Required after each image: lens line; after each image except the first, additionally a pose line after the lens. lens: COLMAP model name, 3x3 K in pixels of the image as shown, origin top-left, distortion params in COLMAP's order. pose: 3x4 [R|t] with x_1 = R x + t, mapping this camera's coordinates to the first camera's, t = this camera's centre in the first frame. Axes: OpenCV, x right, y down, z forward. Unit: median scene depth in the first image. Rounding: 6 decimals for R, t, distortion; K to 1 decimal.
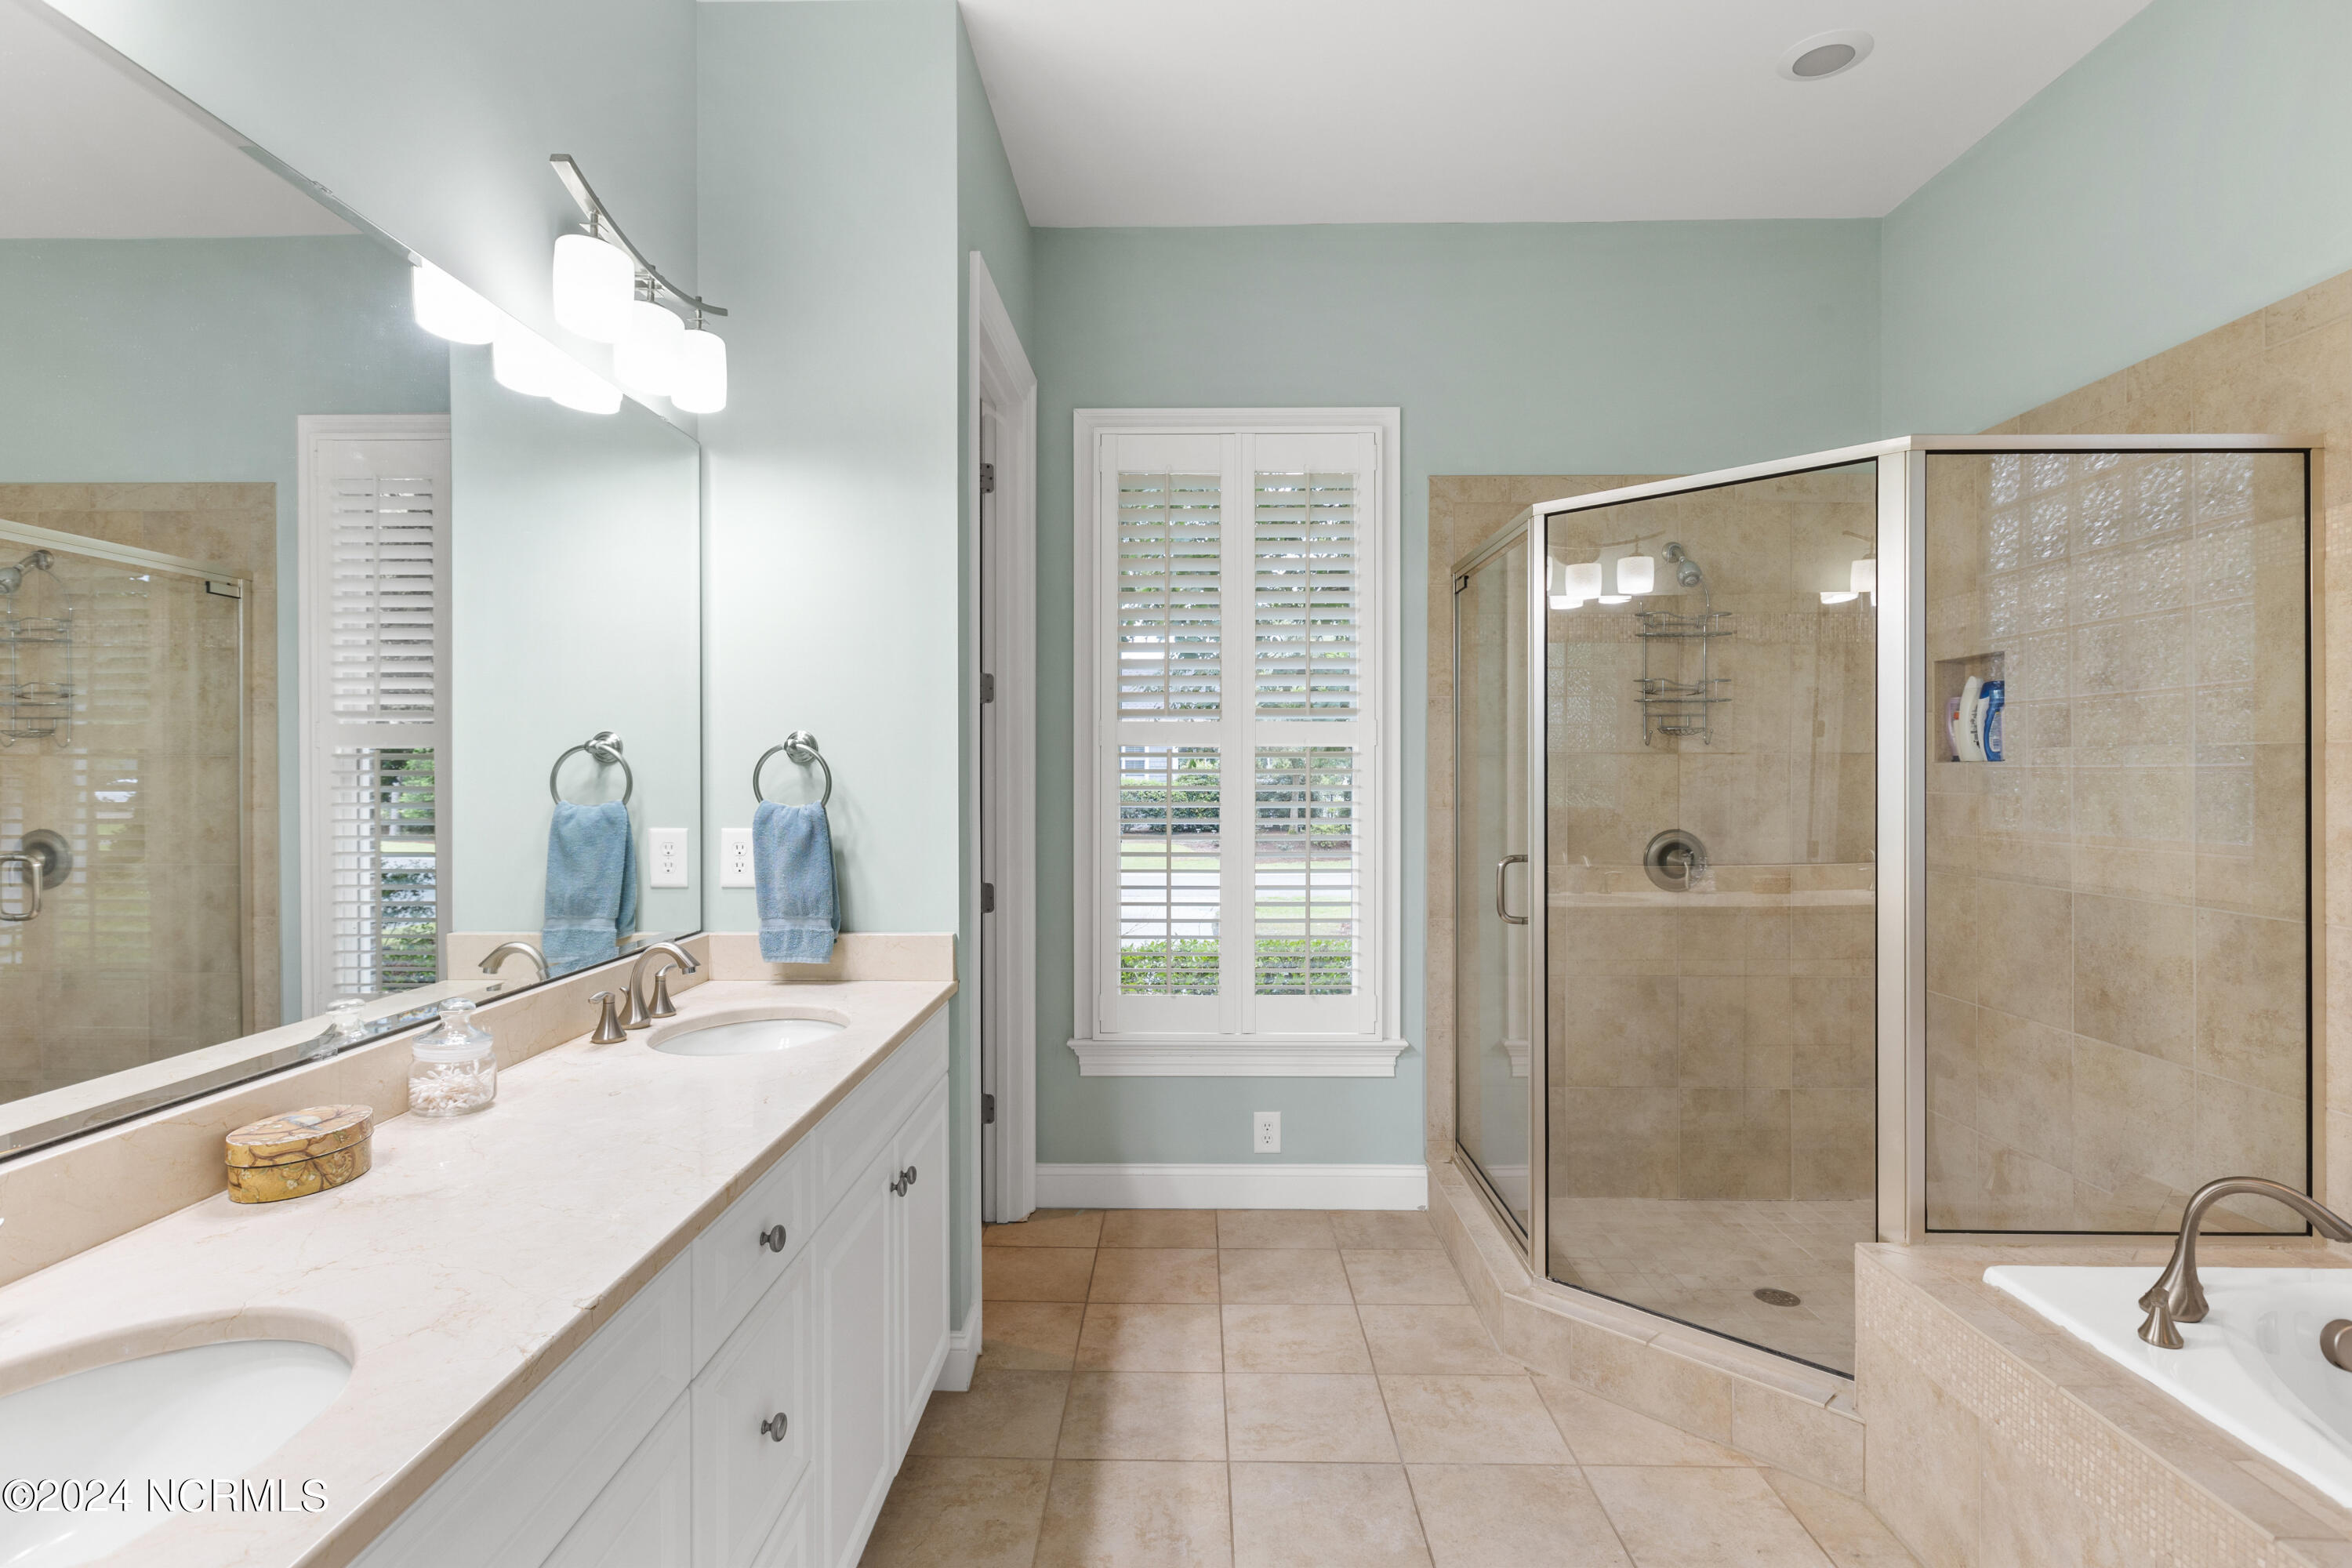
lens RADIAL K [[1177.5, 0, 1174.3], [0, 1177.5, 780.3], [0, 0, 1]] dist [0.001265, -0.002656]
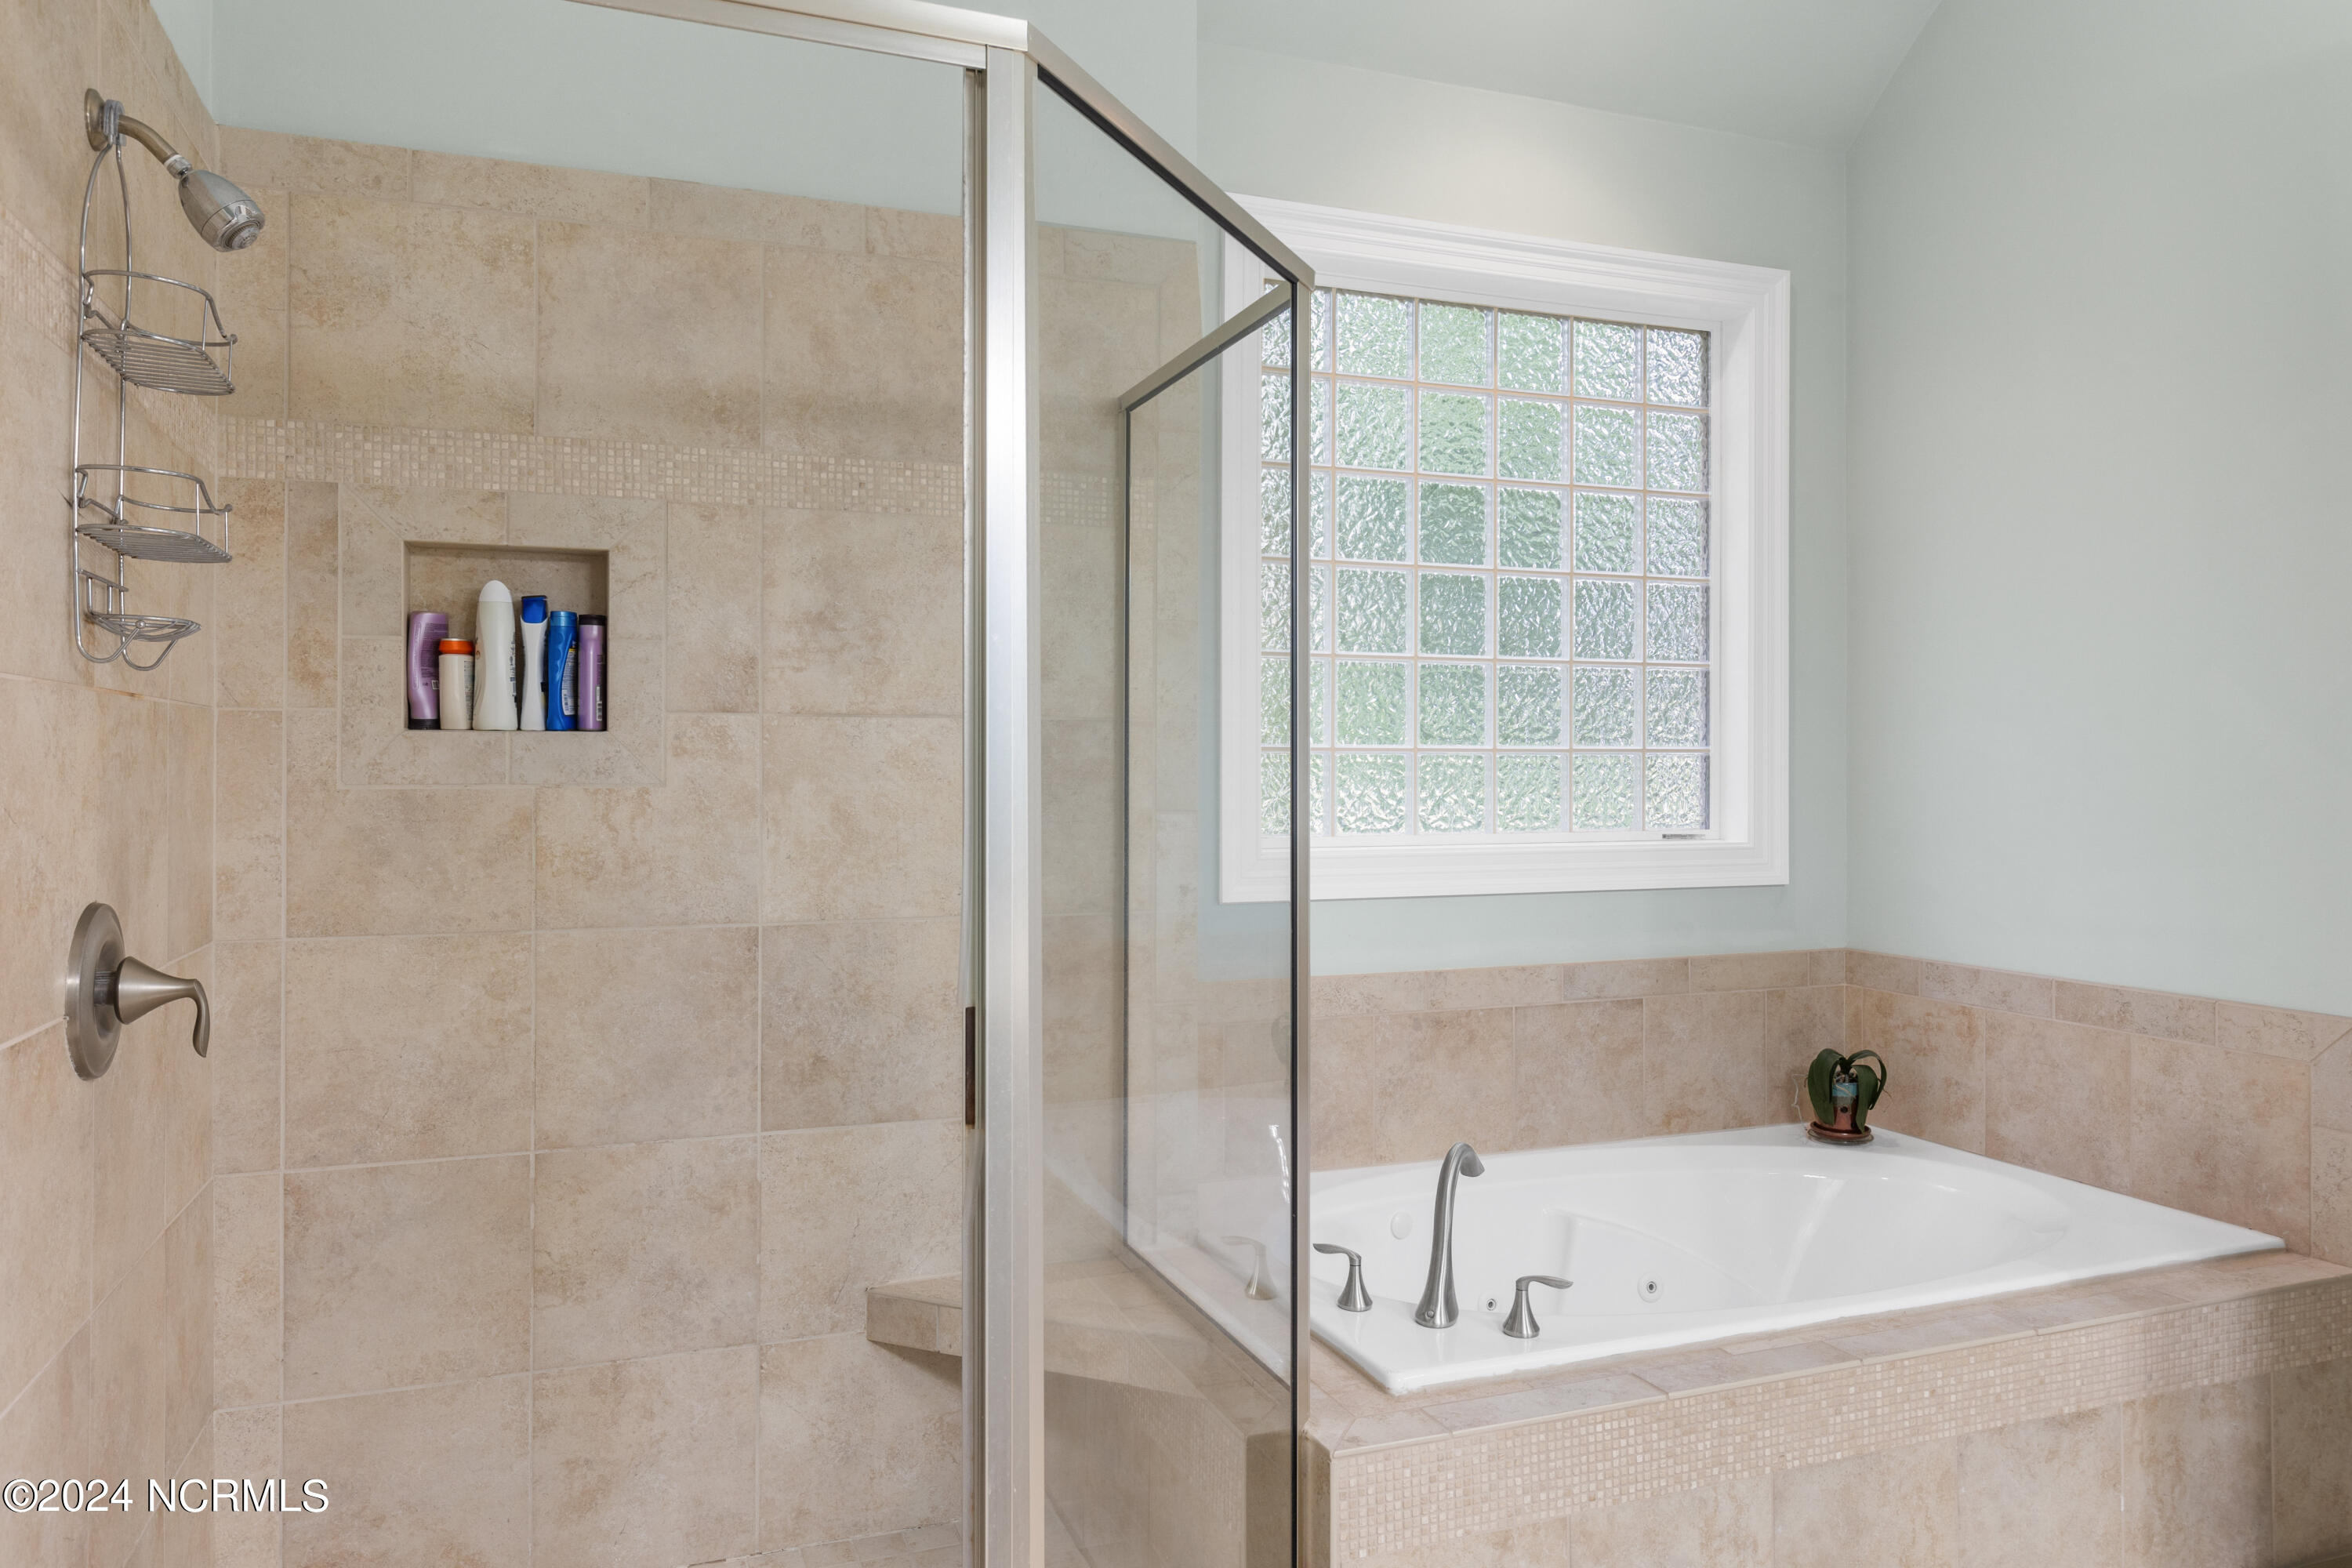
lens RADIAL K [[1554.0, 0, 1172.6], [0, 1554.0, 772.1], [0, 0, 1]] dist [0.009145, -0.010847]
pose [[-0.369056, 0.000985, 0.929407, -0.173575], [0.005986, 0.999981, 0.001317, 0.006209], [-0.929388, 0.006049, -0.369055, 1.191331]]
